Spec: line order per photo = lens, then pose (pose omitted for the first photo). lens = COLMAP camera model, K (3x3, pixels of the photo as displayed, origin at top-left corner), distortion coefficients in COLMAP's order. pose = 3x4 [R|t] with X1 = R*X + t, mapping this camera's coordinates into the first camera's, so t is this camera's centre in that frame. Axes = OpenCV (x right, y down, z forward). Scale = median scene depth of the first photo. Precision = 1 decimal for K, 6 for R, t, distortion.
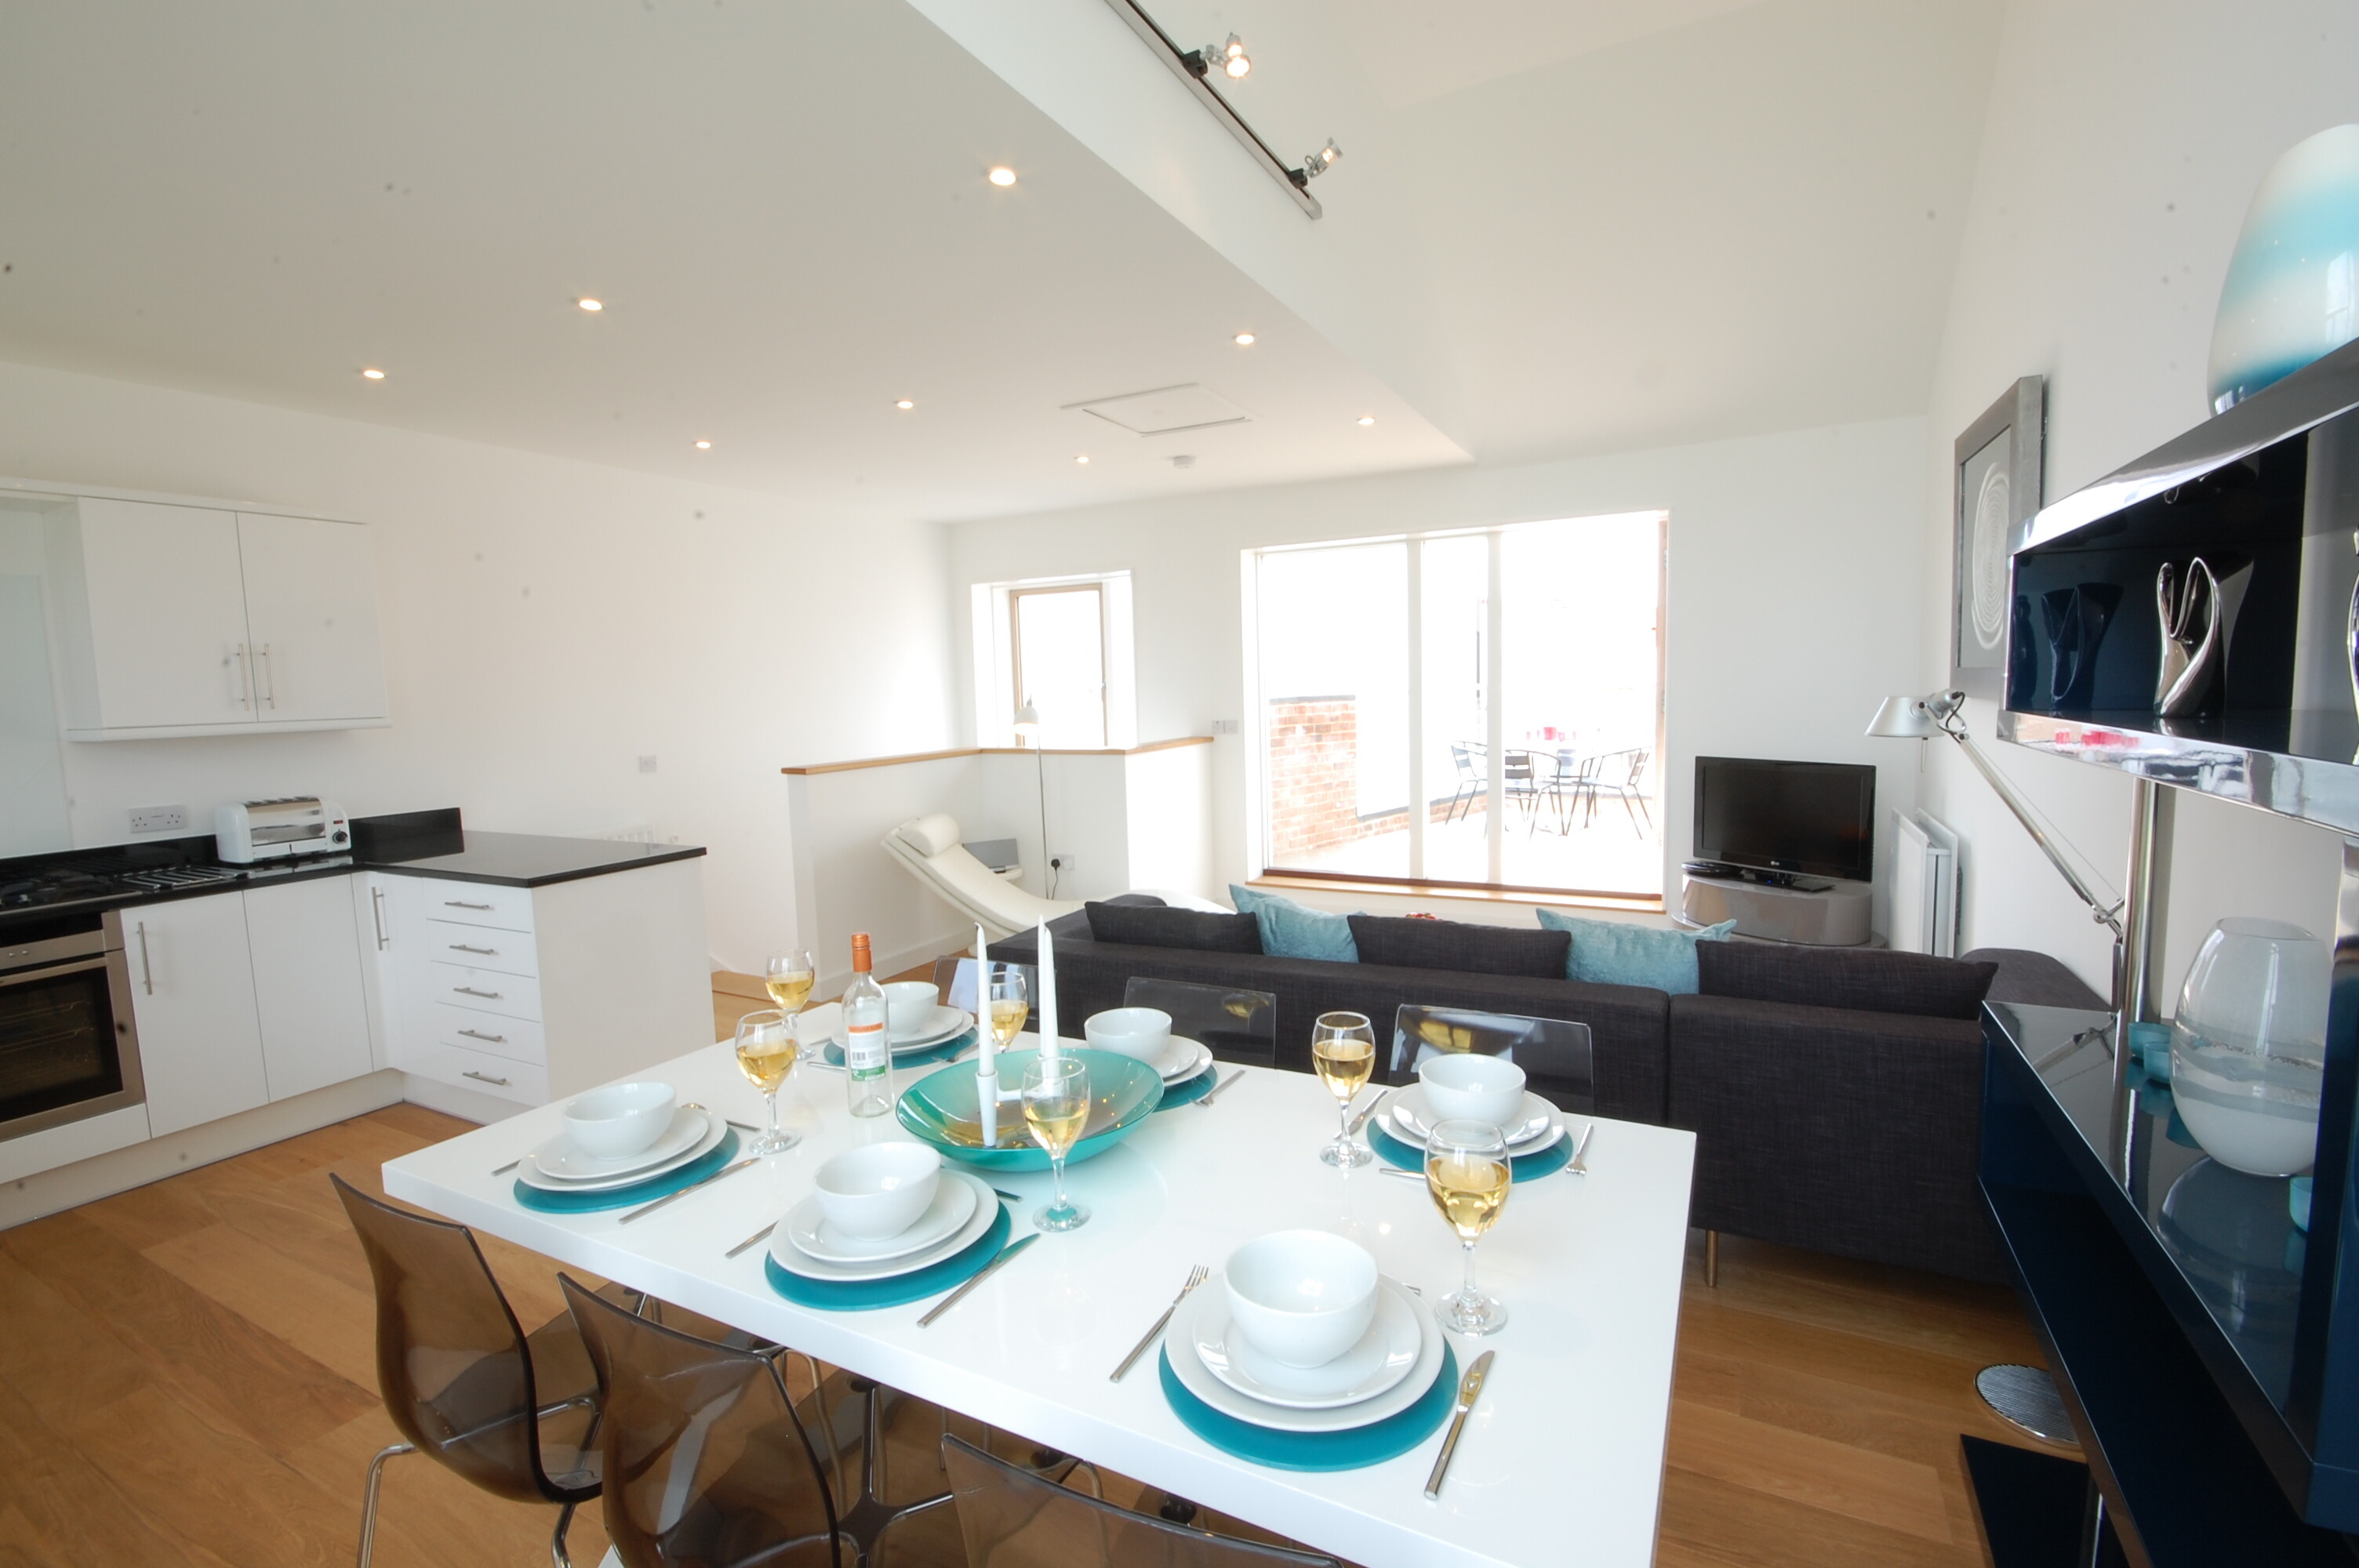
lens RADIAL K [[1052.5, 0, 1179.5], [0, 1052.5, 784.0], [0, 0, 1]] dist [0.001320, 0.000045]
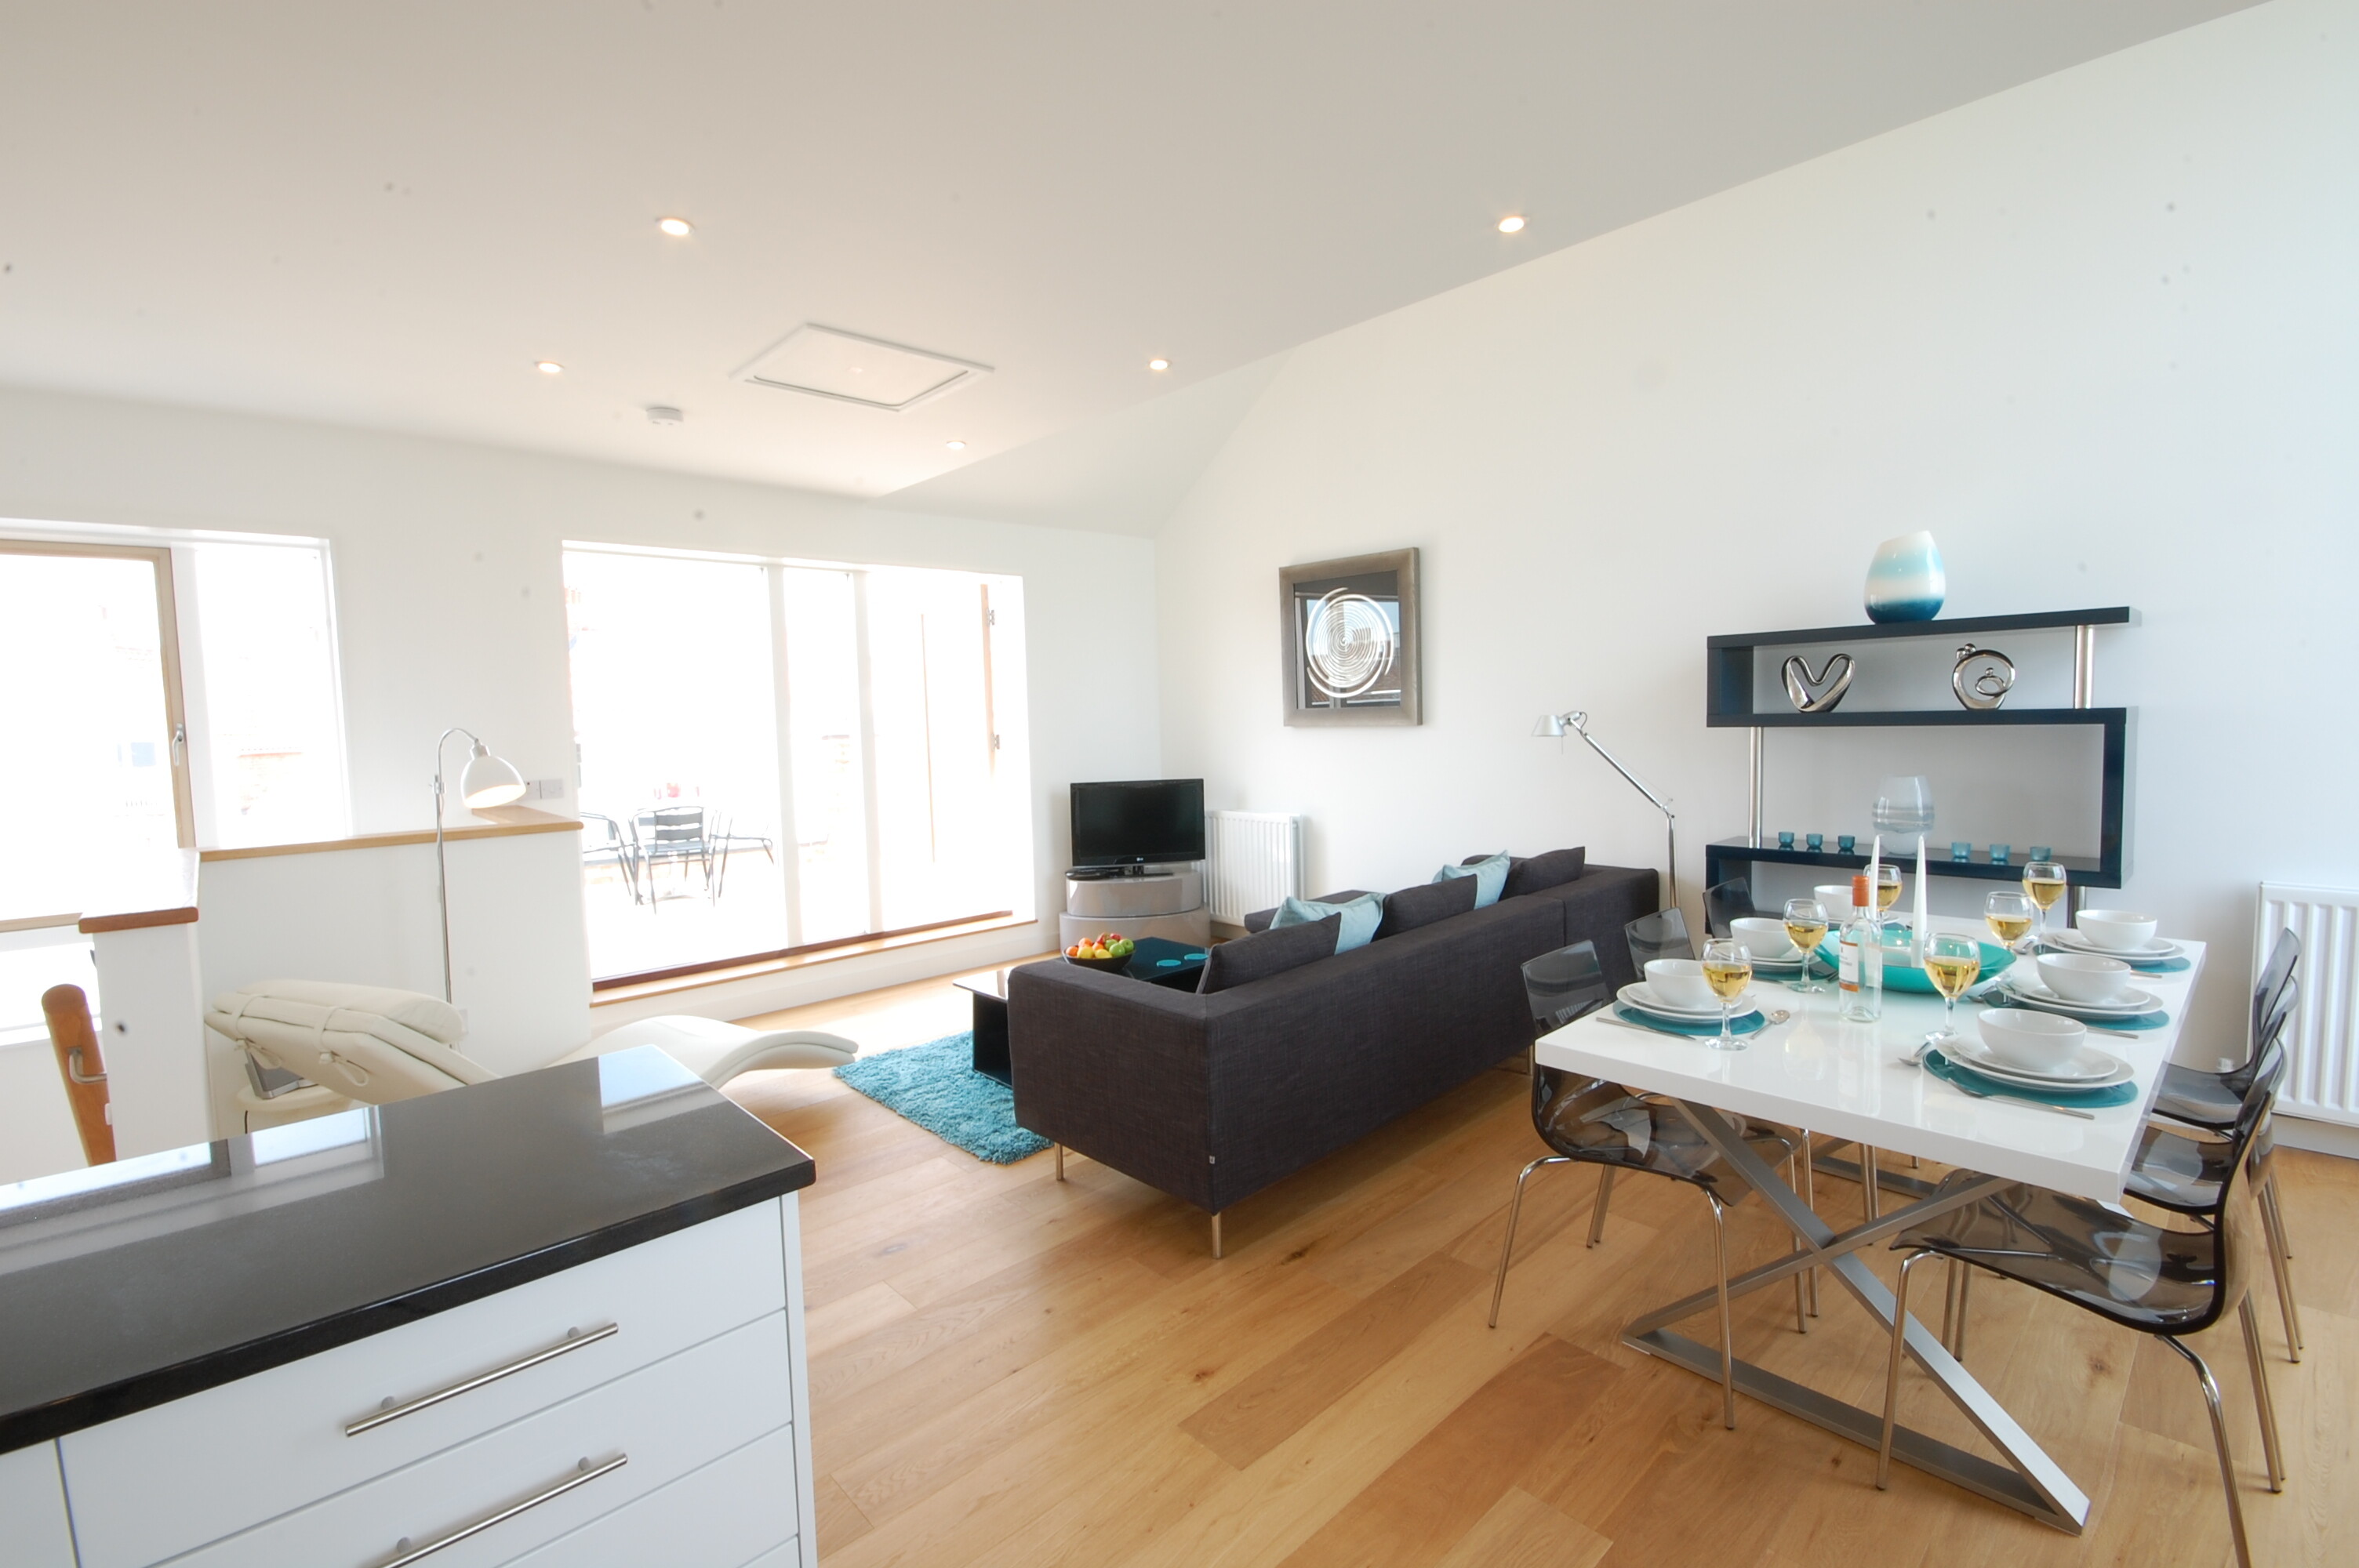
lens RADIAL K [[1052.5, 0, 1179.5], [0, 1052.5, 784.0], [0, 0, 1]] dist [0.001320, 0.000045]
pose [[0.323359, -0.046111, 0.945152, -0.615979], [0.108215, 0.994061, 0.011475, -0.025304], [-0.940068, 0.098569, 0.326429, 0.480645]]
